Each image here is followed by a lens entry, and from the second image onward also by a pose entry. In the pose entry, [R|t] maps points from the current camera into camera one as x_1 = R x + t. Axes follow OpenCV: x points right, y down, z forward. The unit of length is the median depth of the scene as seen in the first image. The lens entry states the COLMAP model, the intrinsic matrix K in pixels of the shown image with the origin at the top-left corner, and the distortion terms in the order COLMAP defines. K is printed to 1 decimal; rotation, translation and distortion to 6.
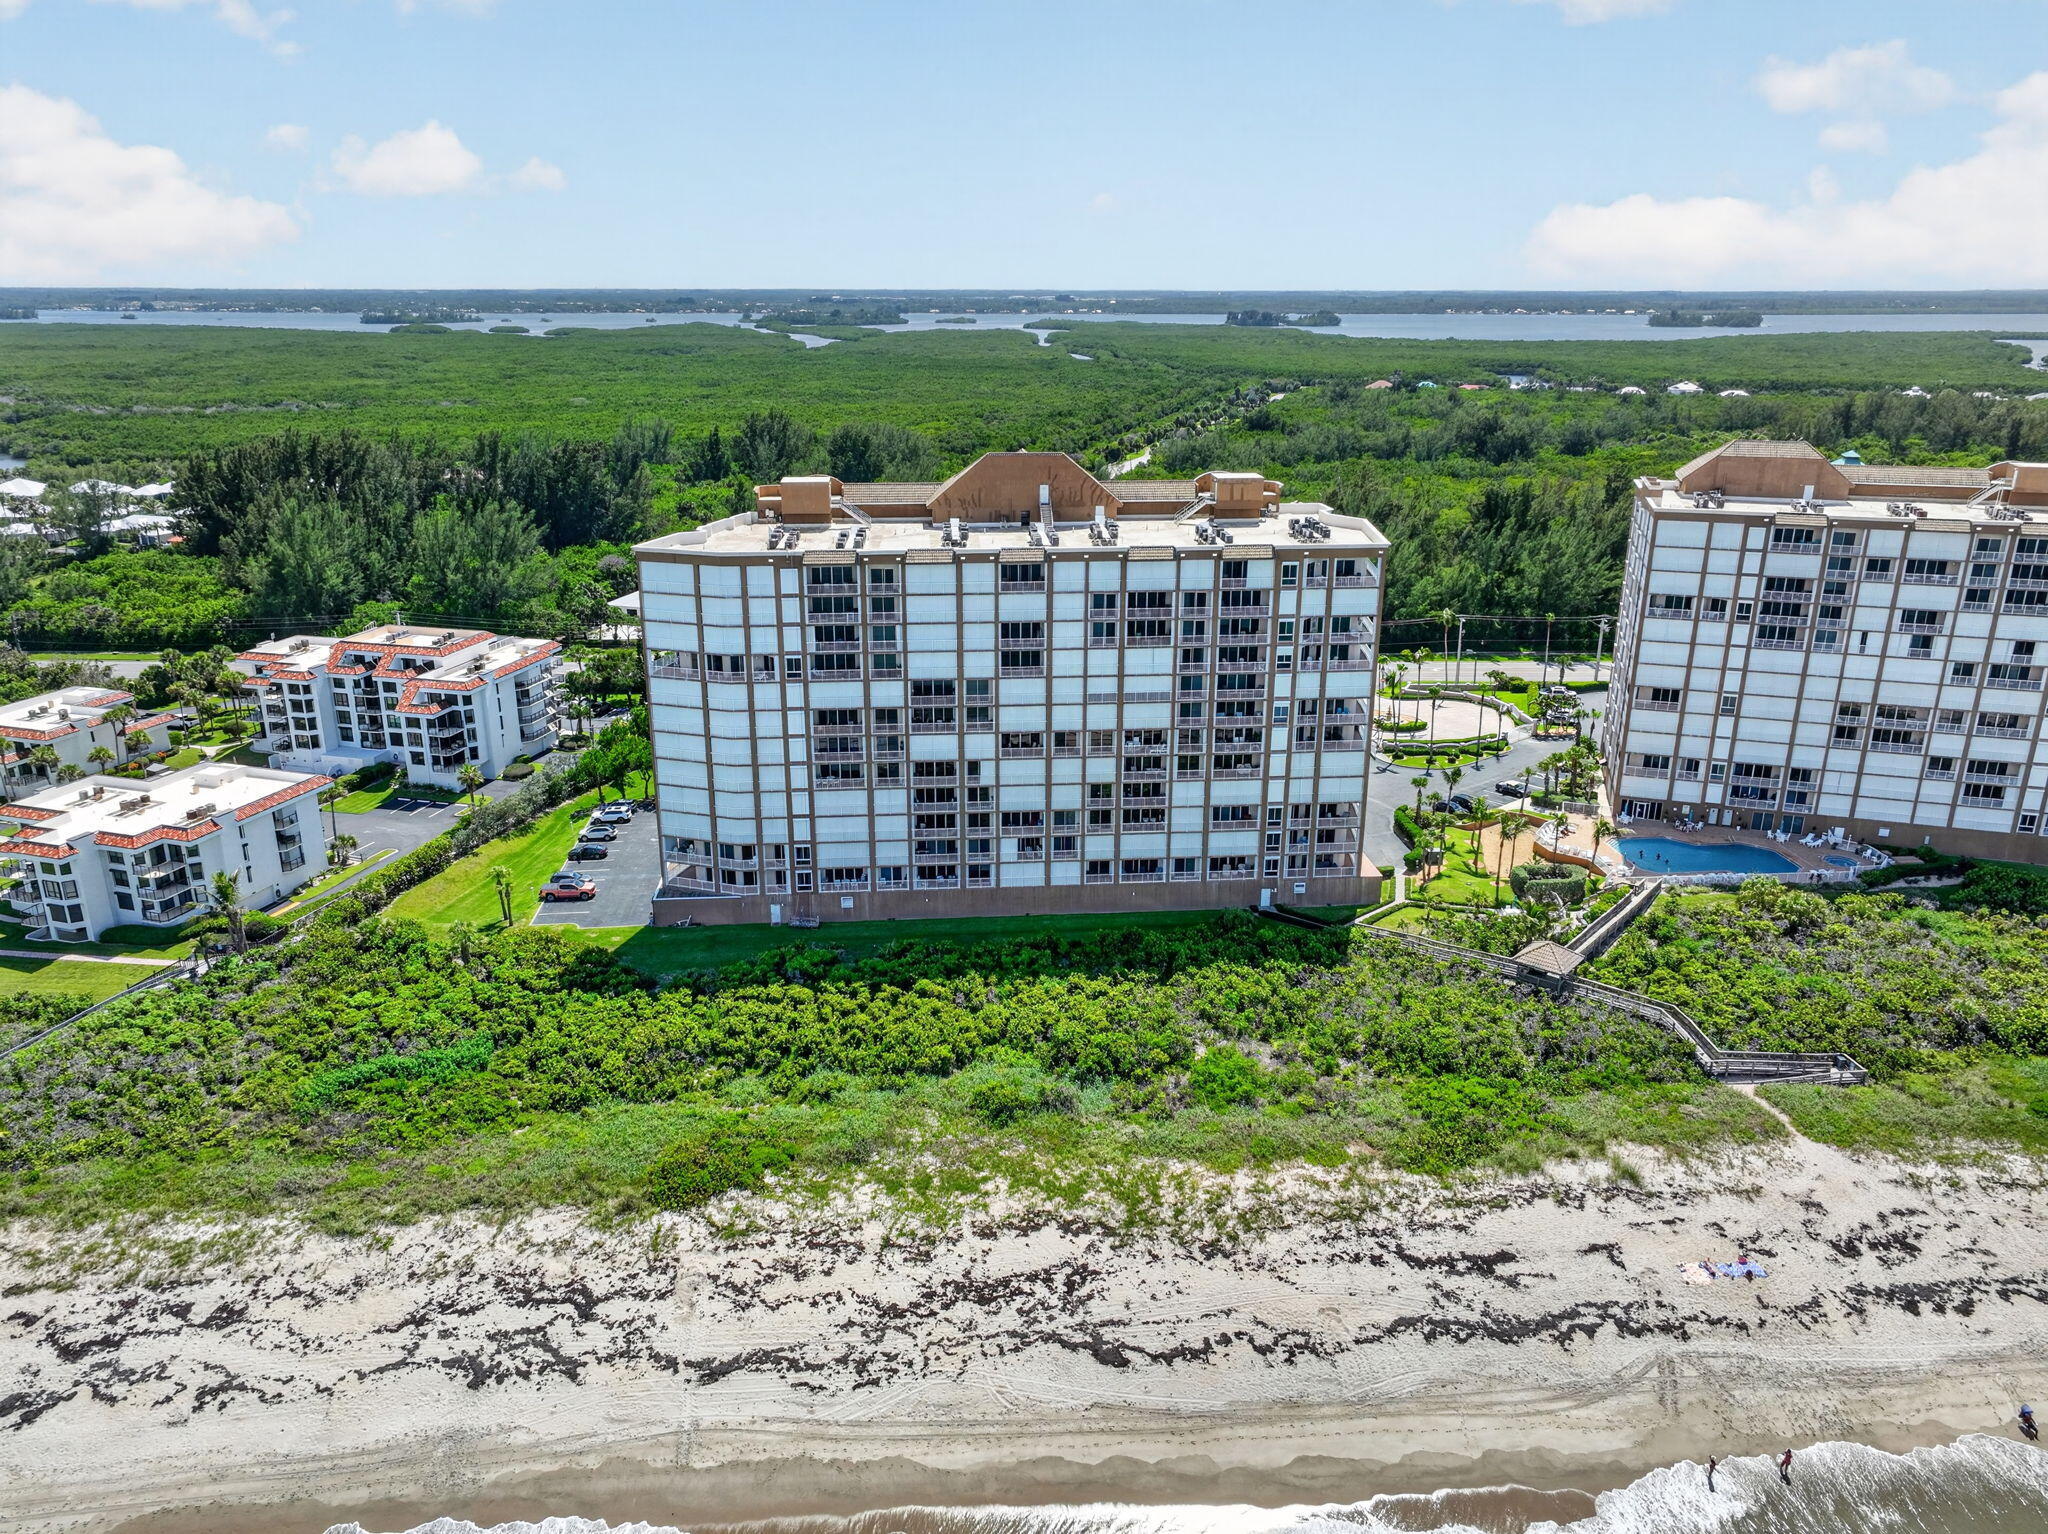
lens RADIAL K [[1443.1, 0, 1018.9], [0, 1443.1, 769.9], [0, 0, 1]] dist [-0.009356, 0.026845]
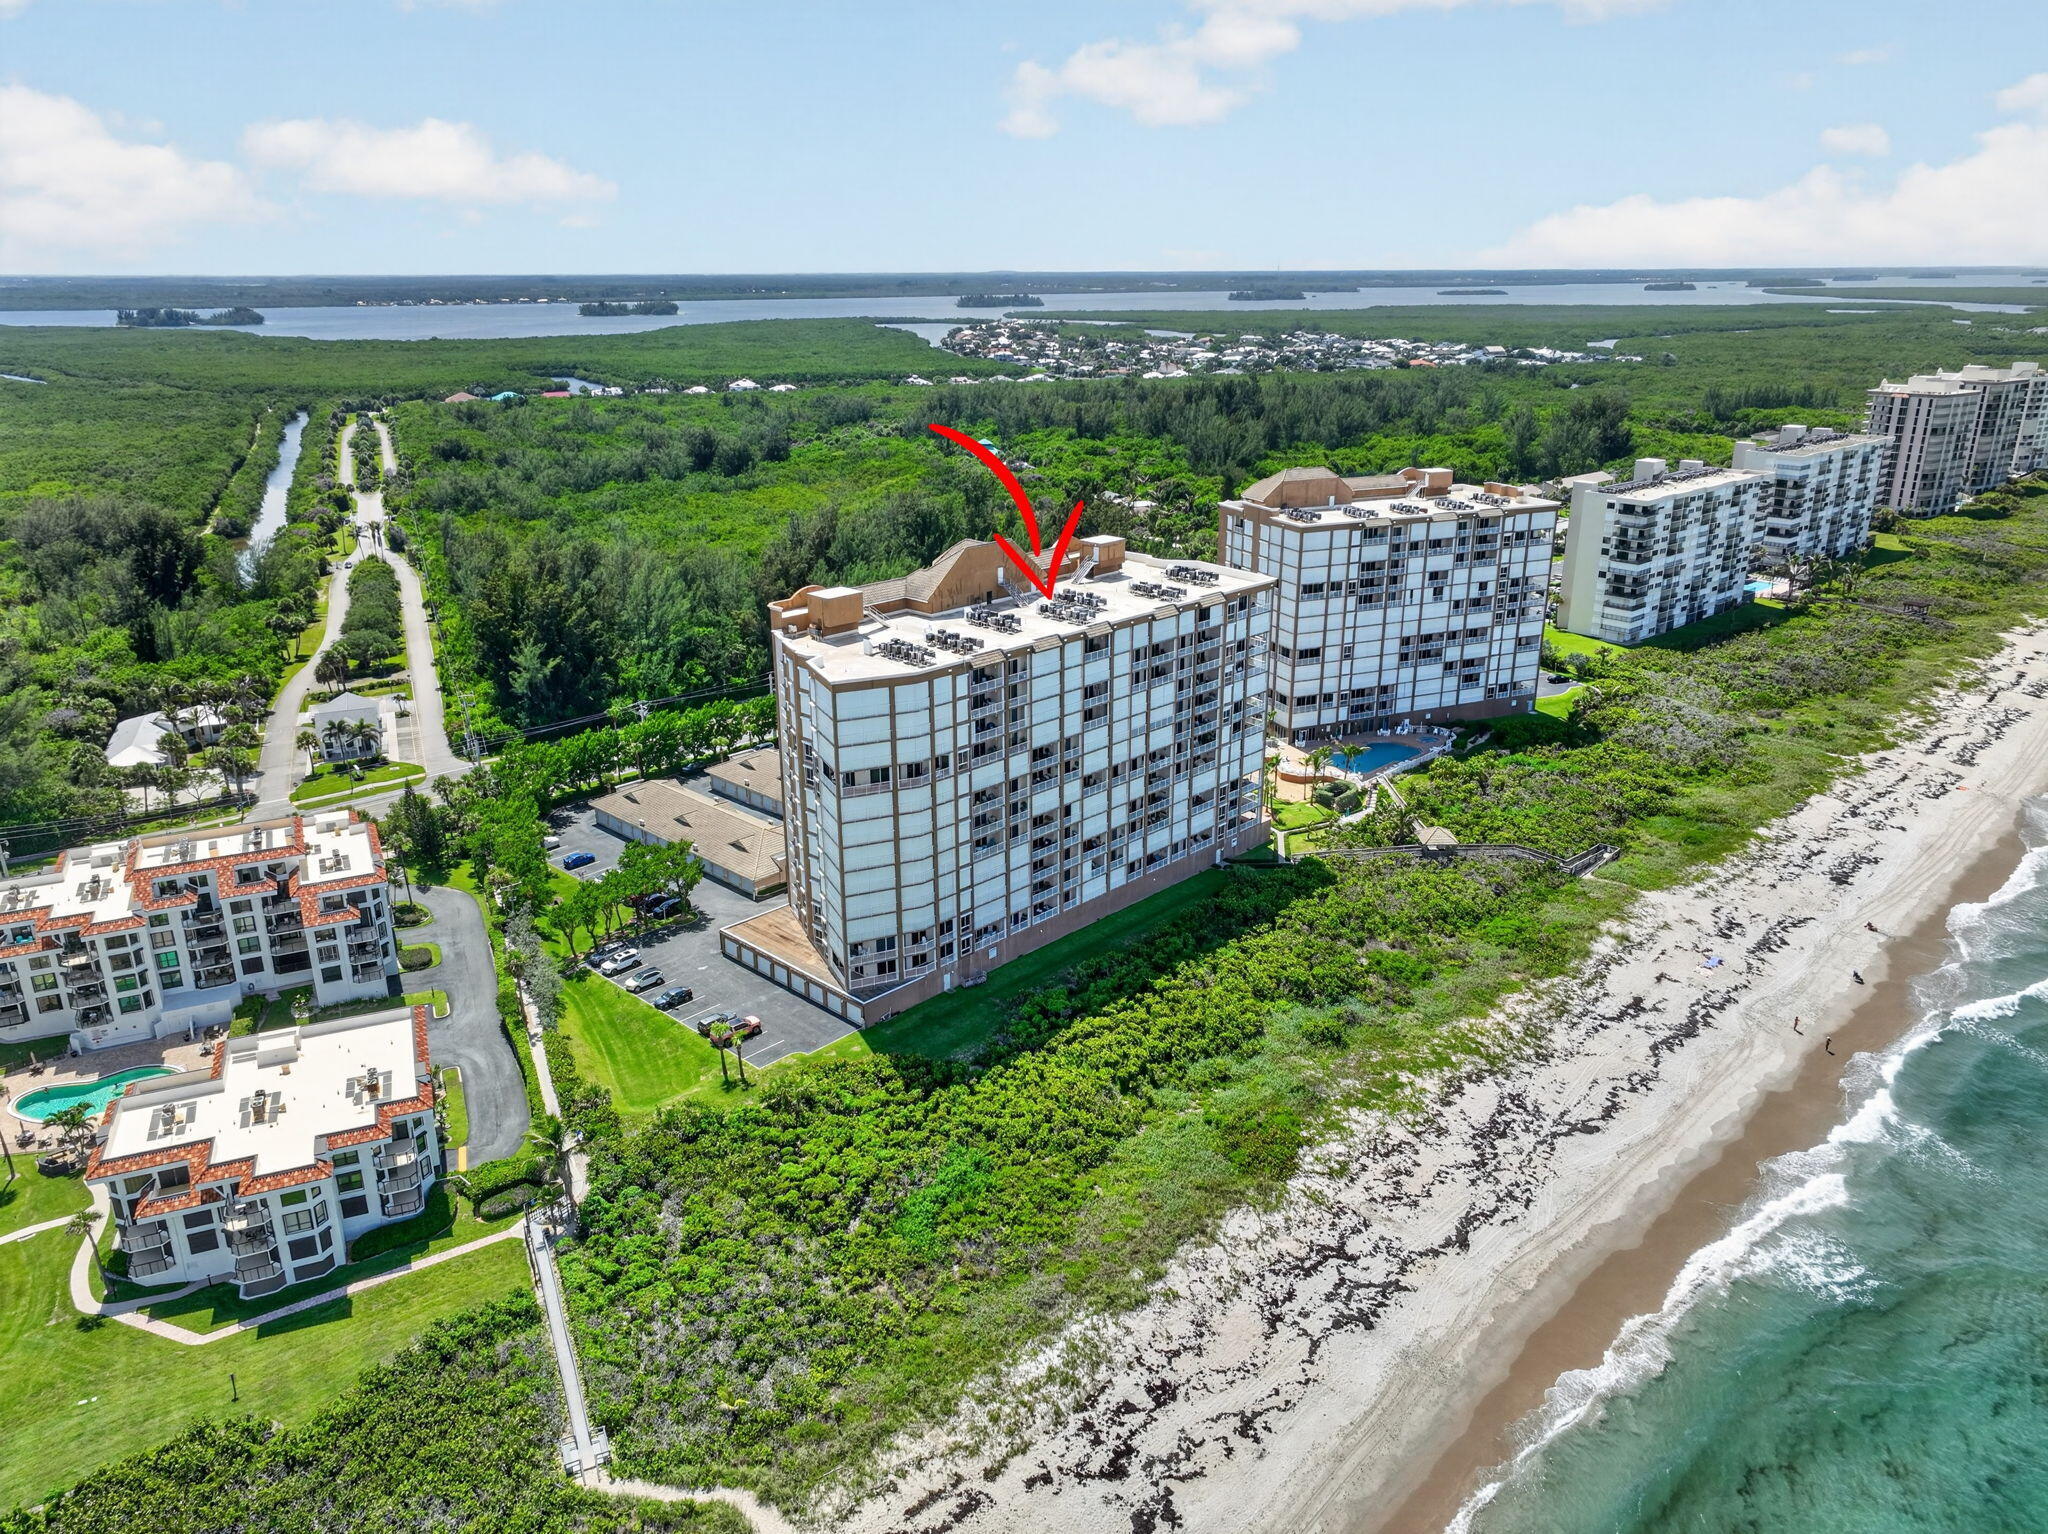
lens RADIAL K [[1443.1, 0, 1013.5], [0, 1443.1, 772.6], [0, 0, 1]] dist [-0.009356, 0.026845]
pose [[0.753922, -0.222159, 0.618262, -0.817519], [0.214381, 0.972767, 0.088122, -0.150814], [-0.621002, 0.066106, 0.781017, 0.094044]]
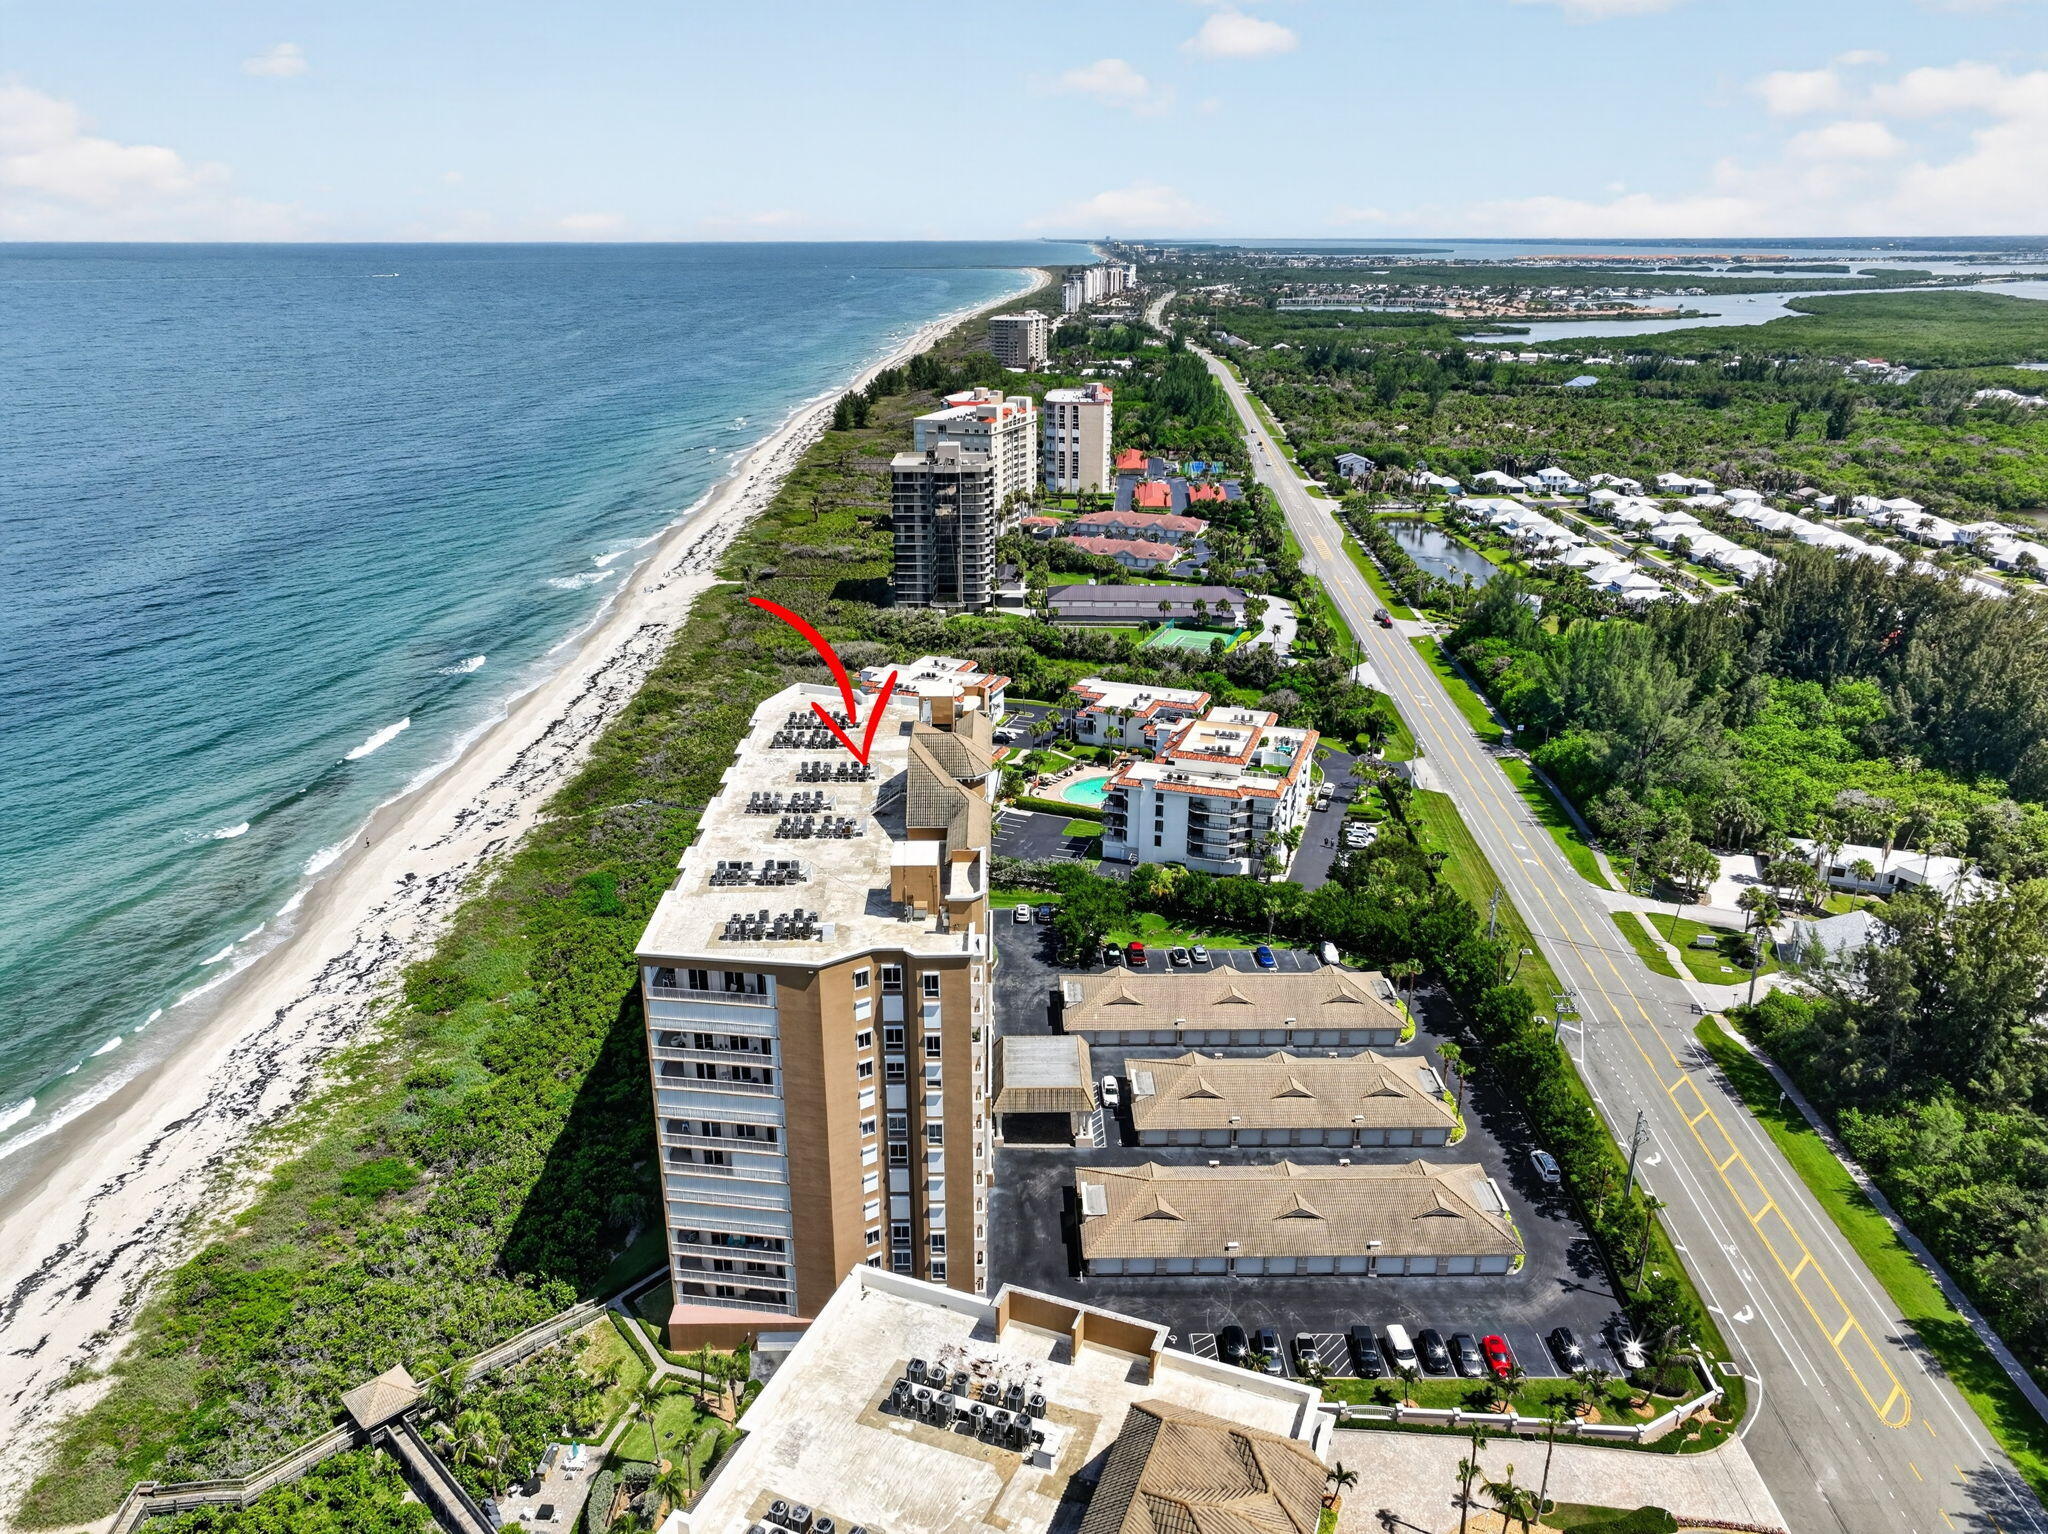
lens RADIAL K [[1443.1, 0, 1012.6], [0, 1443.1, 757.1], [0, 0, 1]] dist [-0.009356, 0.026845]
pose [[-0.068160, 0.340757, -0.937677, 0.972293], [-0.315130, 0.884393, 0.344300, -0.603775], [0.946598, 0.318958, 0.047103, 1.123139]]
